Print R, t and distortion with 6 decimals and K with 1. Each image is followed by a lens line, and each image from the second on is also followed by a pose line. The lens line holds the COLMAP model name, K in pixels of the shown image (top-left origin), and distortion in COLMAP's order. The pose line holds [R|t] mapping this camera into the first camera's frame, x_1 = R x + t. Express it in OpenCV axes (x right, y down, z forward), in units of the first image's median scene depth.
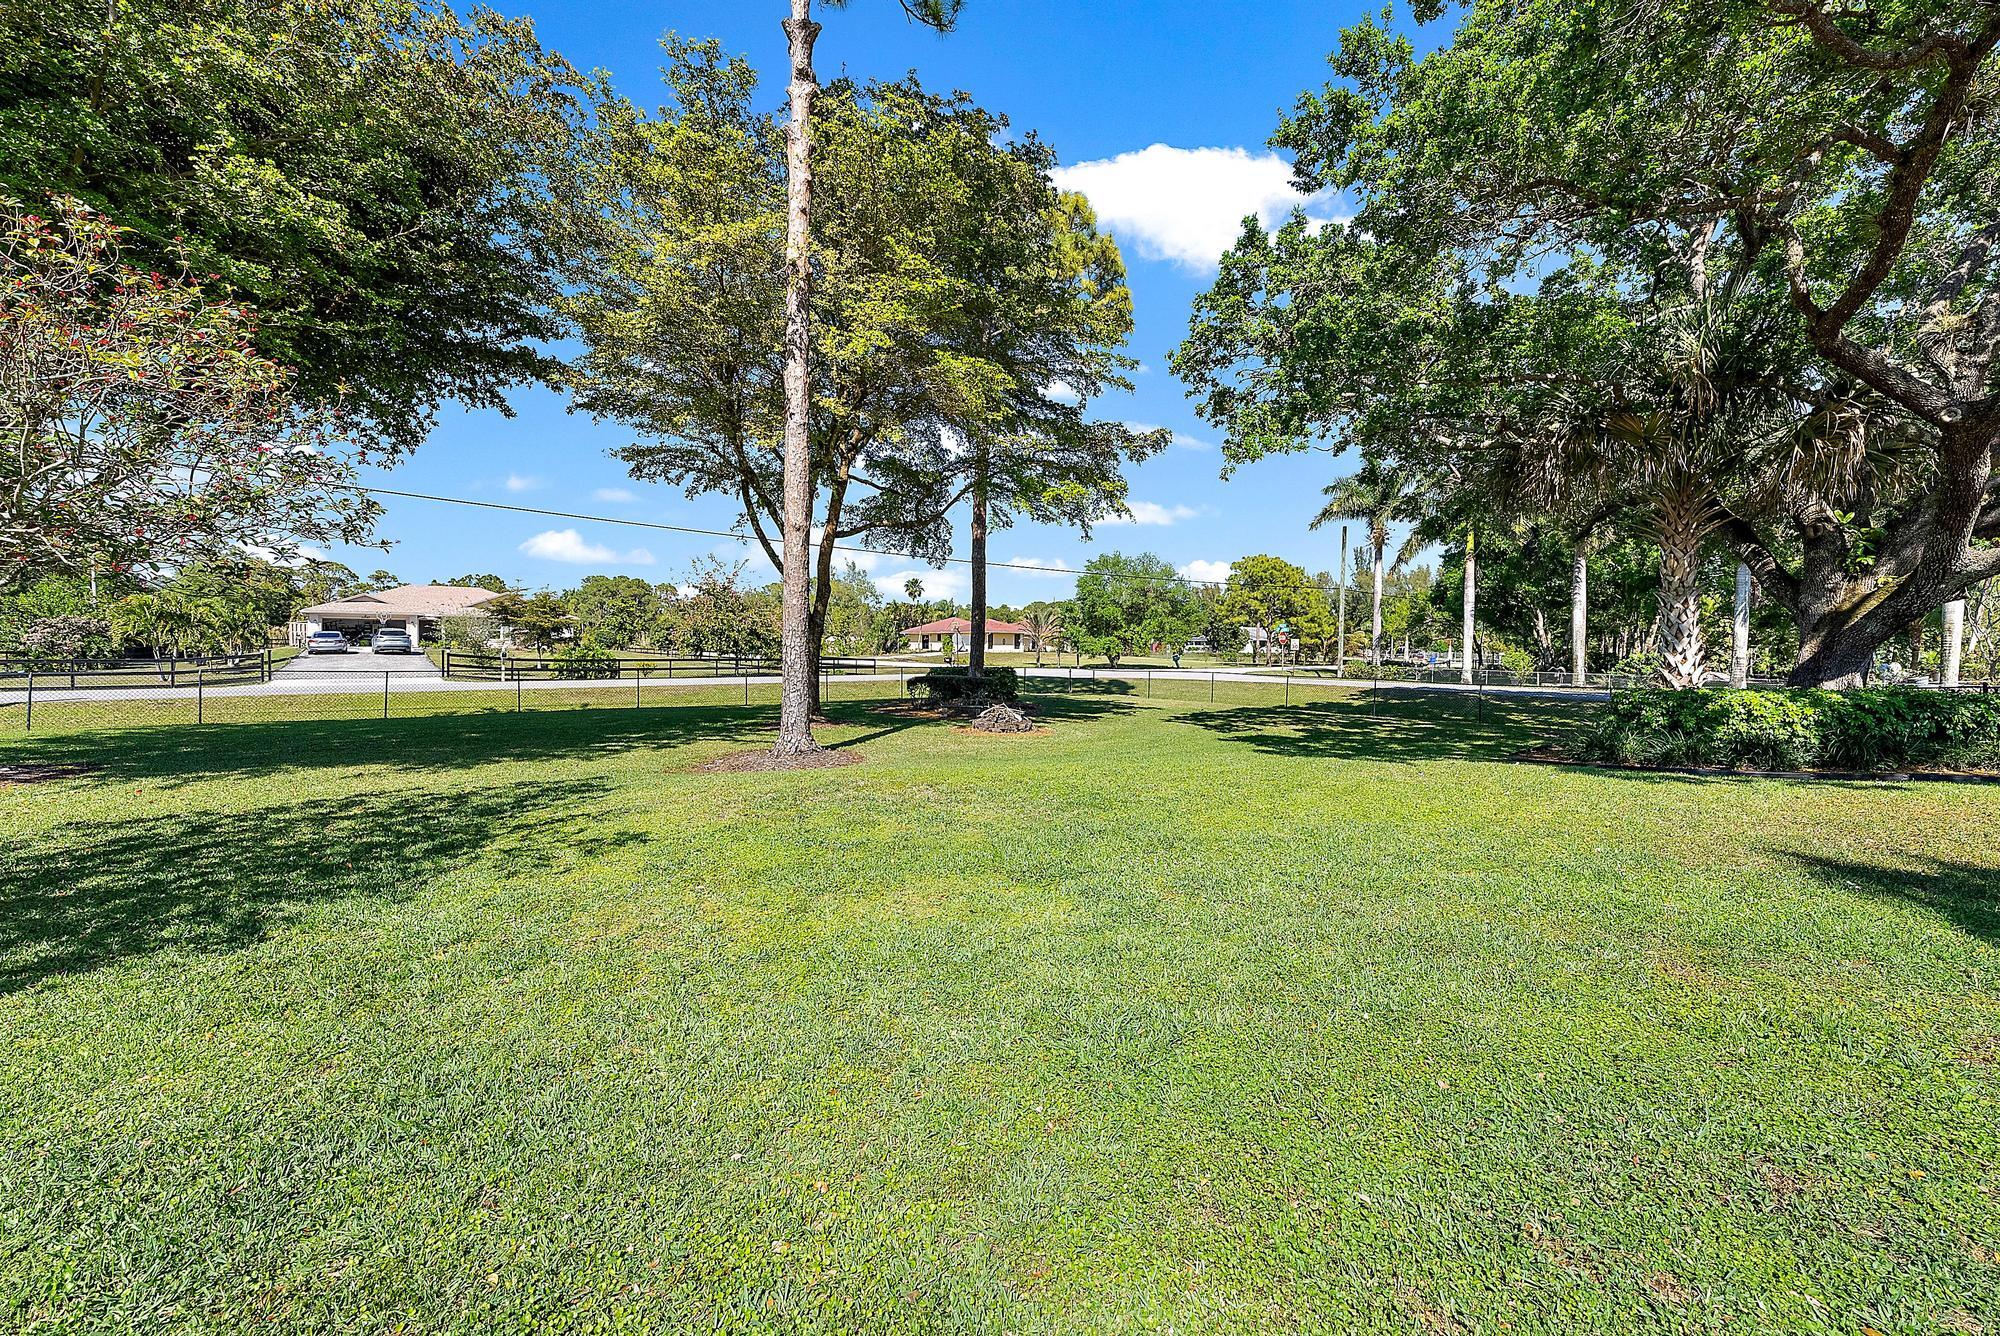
lens RADIAL K [[785.3, 0, 1006.6], [0, 785.3, 673.5], [0, 0, 1]] dist [0.005654, -0.000191]
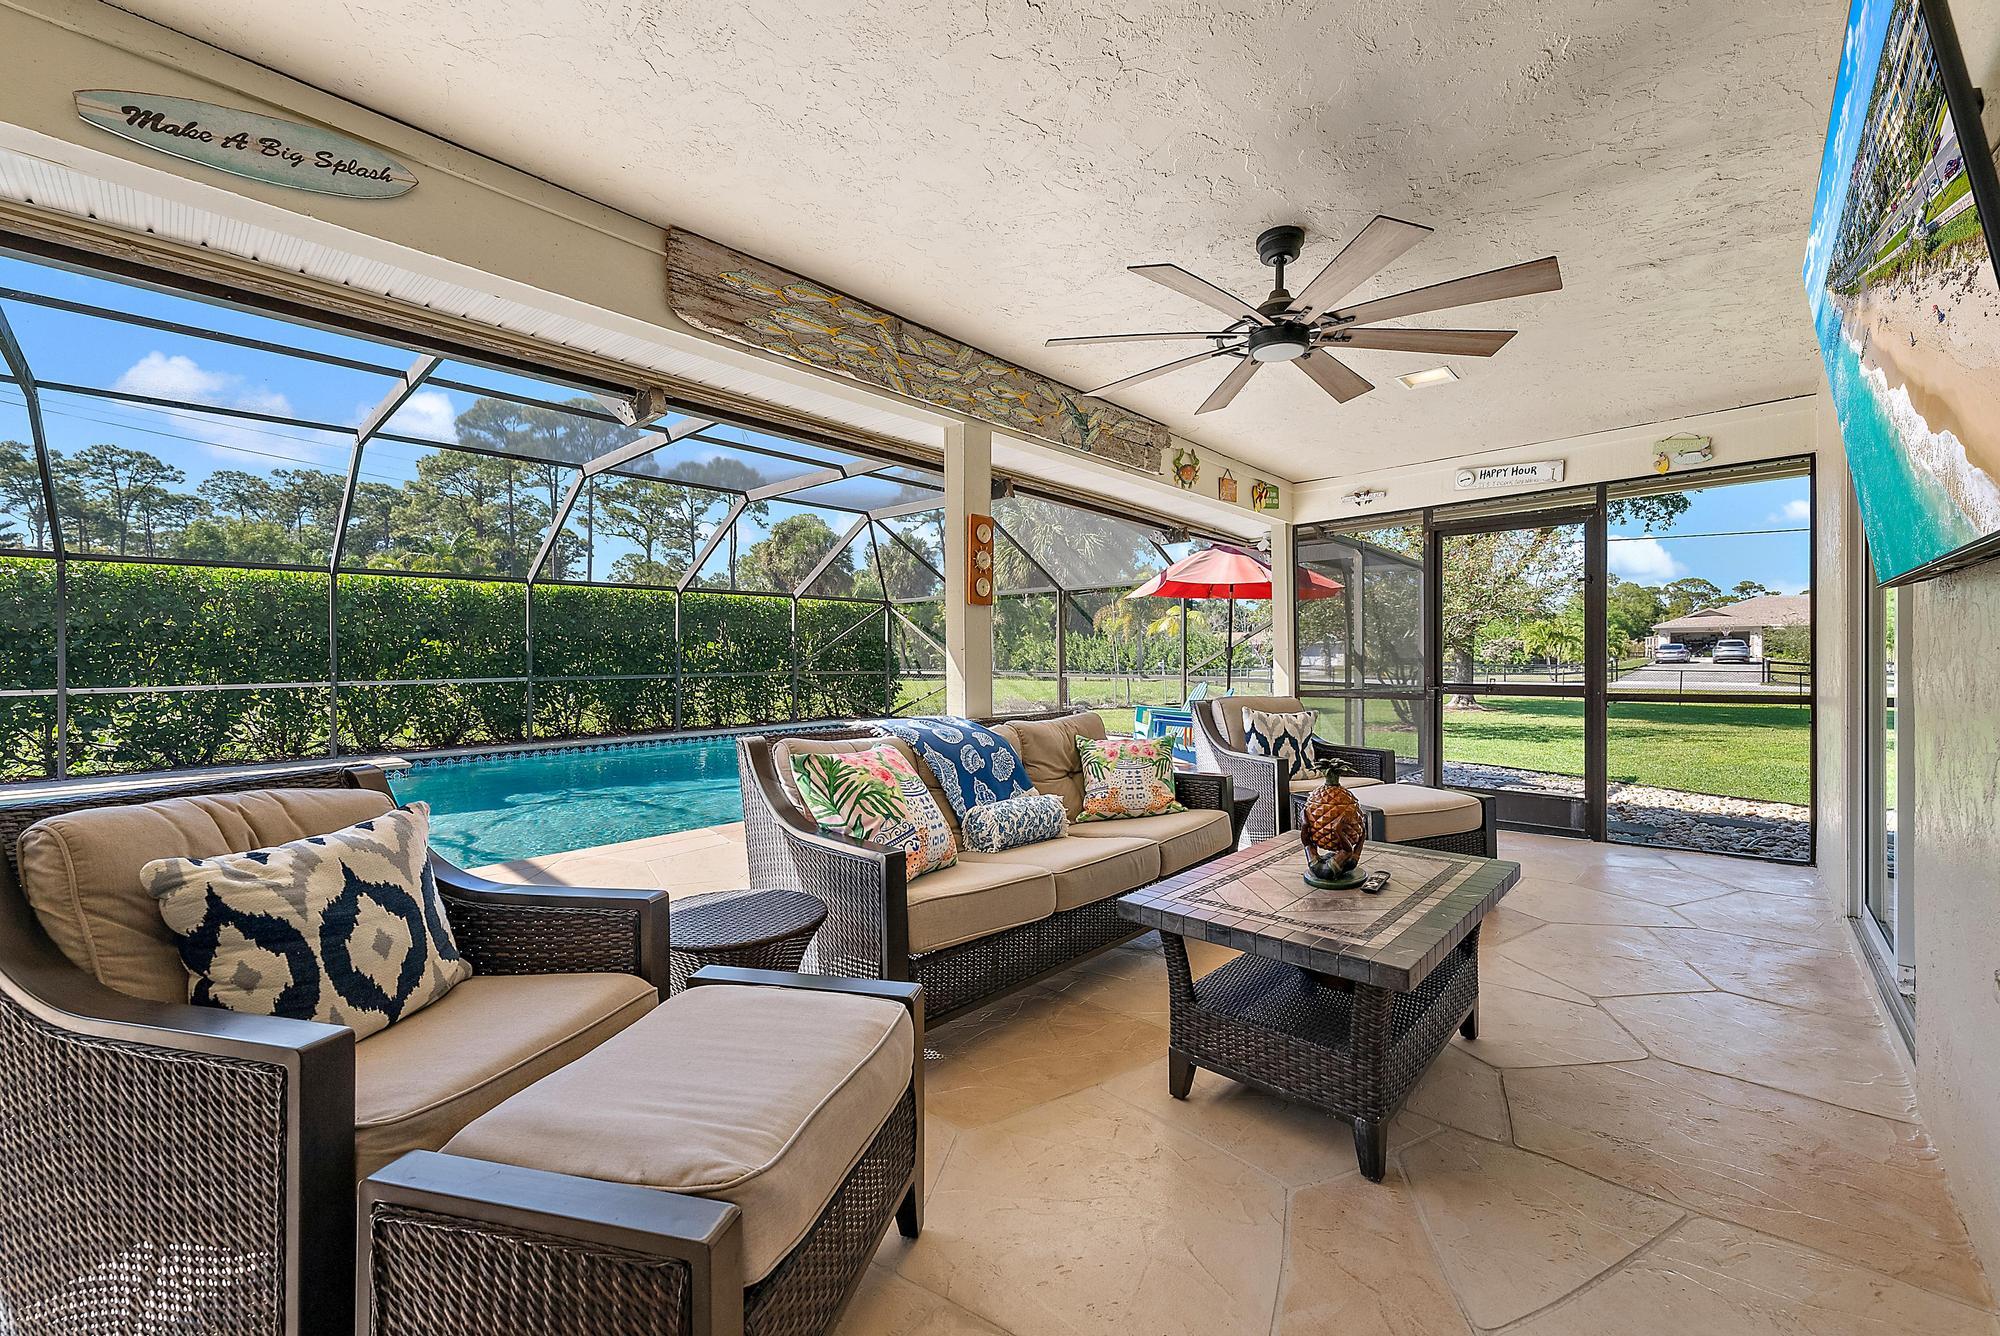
lens RADIAL K [[785.3, 0, 1008.1], [0, 785.3, 658.8], [0, 0, 1]] dist [0.005654, -0.000191]
pose [[0.138143, -0.004116, -0.990404, 0.144771], [-0.032006, 0.999451, -0.008618, 0.009472], [0.989895, 0.032890, 0.137935, -0.118666]]
